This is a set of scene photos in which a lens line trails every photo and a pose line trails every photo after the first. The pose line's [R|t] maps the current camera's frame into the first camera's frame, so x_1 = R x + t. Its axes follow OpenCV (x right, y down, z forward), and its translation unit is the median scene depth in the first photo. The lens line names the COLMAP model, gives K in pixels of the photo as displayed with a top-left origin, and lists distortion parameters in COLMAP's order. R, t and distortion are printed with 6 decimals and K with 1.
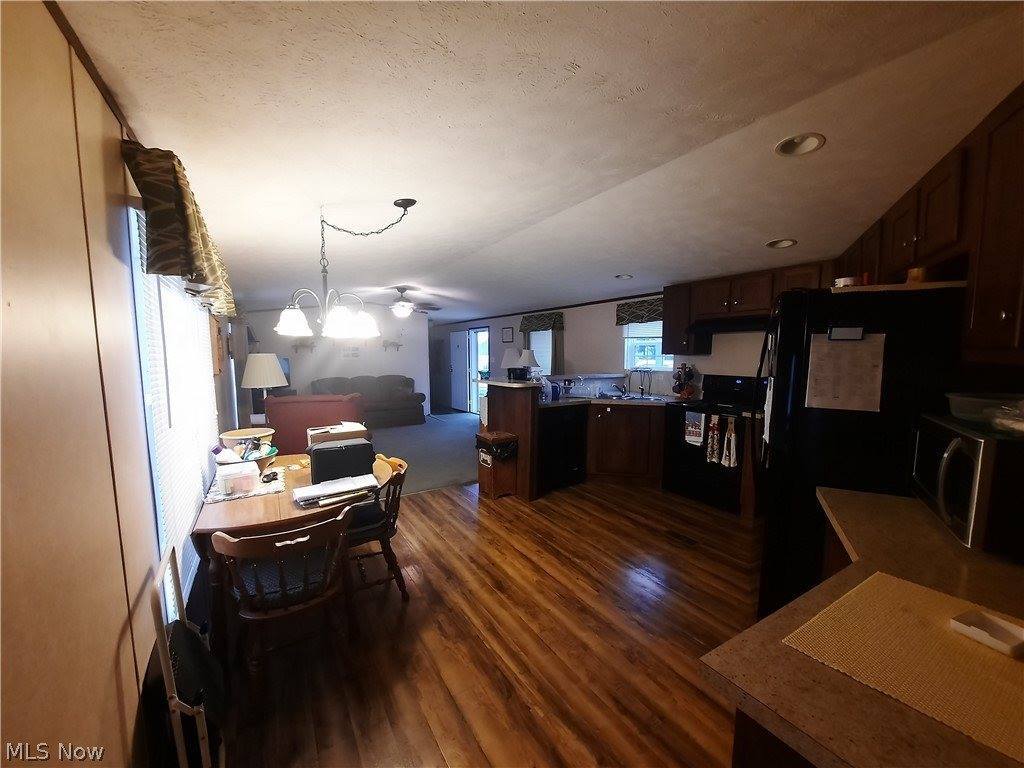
lens RADIAL K [[407.3, 0, 504.1], [0, 407.3, 392.2], [0, 0, 1]] dist [-0.021012, -0.000719]
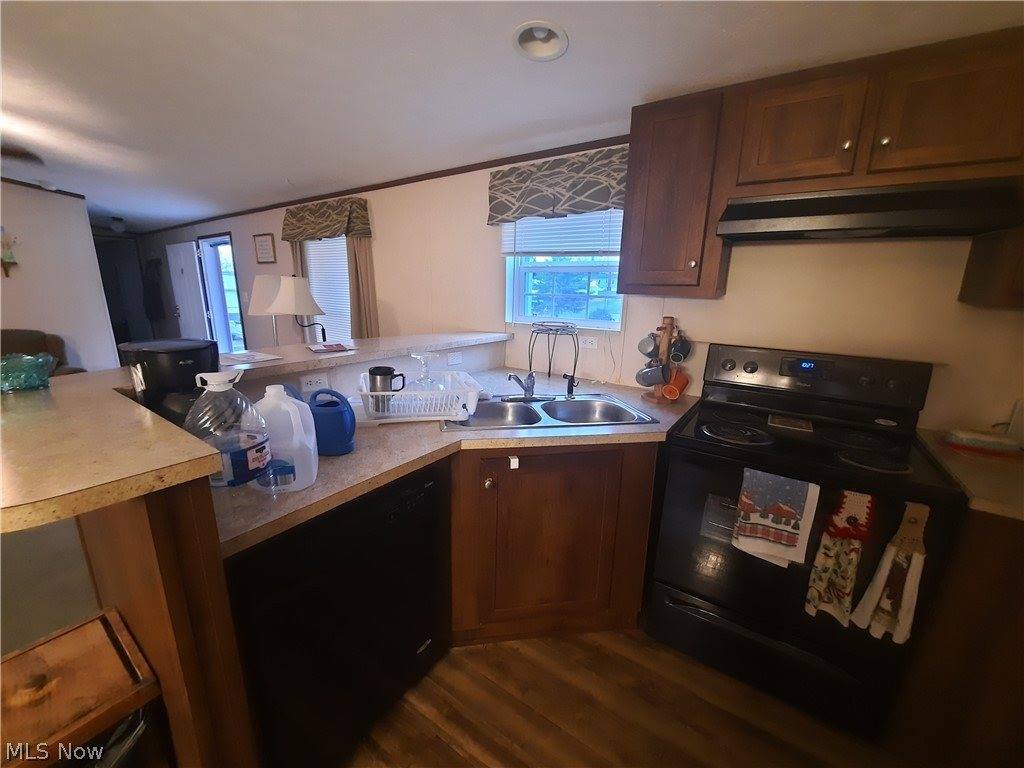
lens RADIAL K [[407.3, 0, 504.1], [0, 407.3, 392.2], [0, 0, 1]] dist [-0.021012, -0.000719]
pose [[0.910441, -0.081332, 0.405564, 0.131810], [0.017530, 0.987184, 0.158618, -0.072680], [-0.413267, -0.137303, 0.900199, 0.780464]]
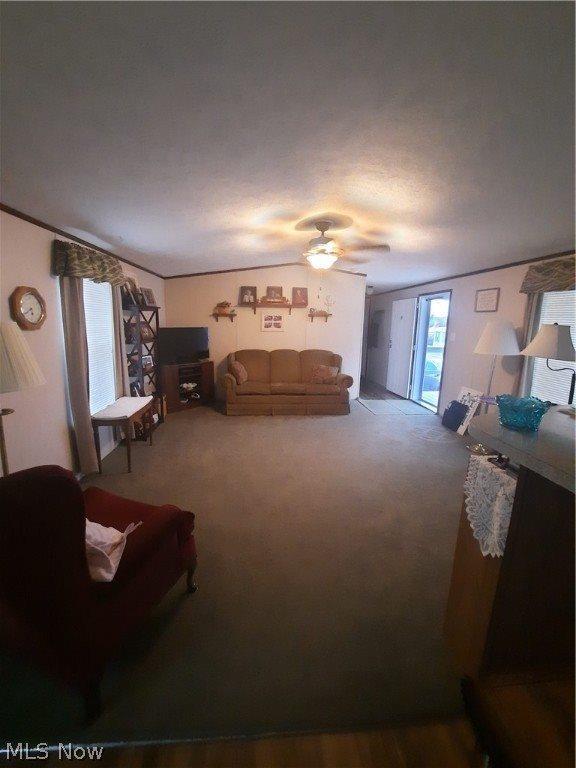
lens RADIAL K [[305.5, 0, 279.1], [0, 305.5, 375.5], [0, 0, 1]] dist [-0.021012, -0.000719]
pose [[0.889844, 0.099934, -0.445187, -0.122385], [-0.068177, 0.993887, 0.086831, -0.083426], [0.451143, -0.046914, 0.891218, 0.851529]]
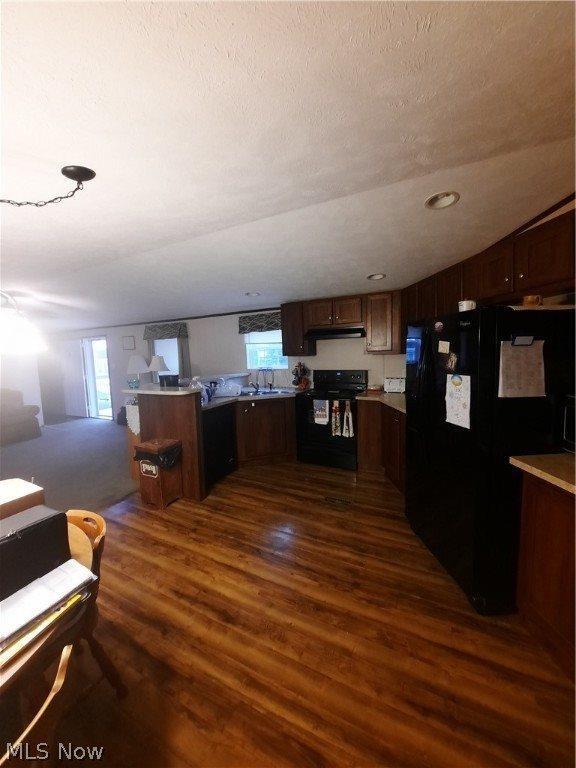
lens RADIAL K [[305.5, 0, 279.1], [0, 305.5, 375.5], [0, 0, 1]] dist [-0.021012, -0.000719]
pose [[0.856593, -0.070693, 0.511127, -0.140336], [0.083989, 0.996462, -0.002939, -0.035732], [-0.509111, 0.045447, 0.859500, 0.207312]]
